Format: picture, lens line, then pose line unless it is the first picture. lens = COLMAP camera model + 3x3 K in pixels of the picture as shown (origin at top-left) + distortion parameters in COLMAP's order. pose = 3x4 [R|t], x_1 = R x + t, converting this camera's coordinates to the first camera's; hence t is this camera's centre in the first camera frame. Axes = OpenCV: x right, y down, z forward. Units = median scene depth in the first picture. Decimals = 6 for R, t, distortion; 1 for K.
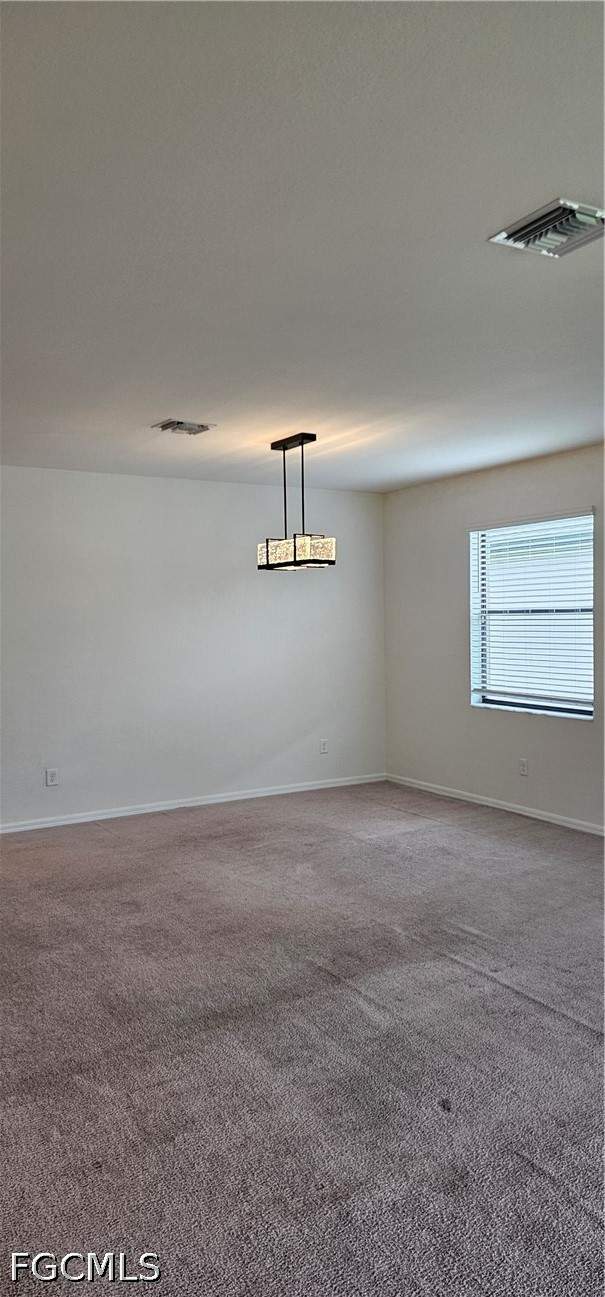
lens RADIAL K [[868.5, 0, 302.5], [0, 868.5, 648.5], [0, 0, 1]] dist [0.087194, -0.082689]
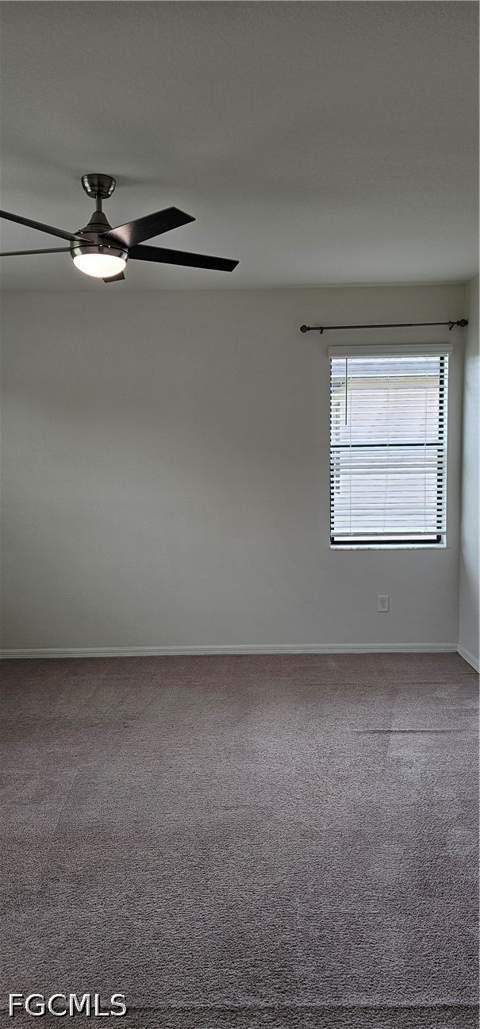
lens RADIAL K [[689.1, 0, 240.0], [0, 689.1, 514.5], [0, 0, 1]] dist [0.087194, -0.082689]
pose [[0.522537, -0.087437, 0.848121, -0.493224], [0.045625, 0.996170, 0.074590, -0.031768], [-0.851395, -0.000280, 0.524525, 0.724478]]
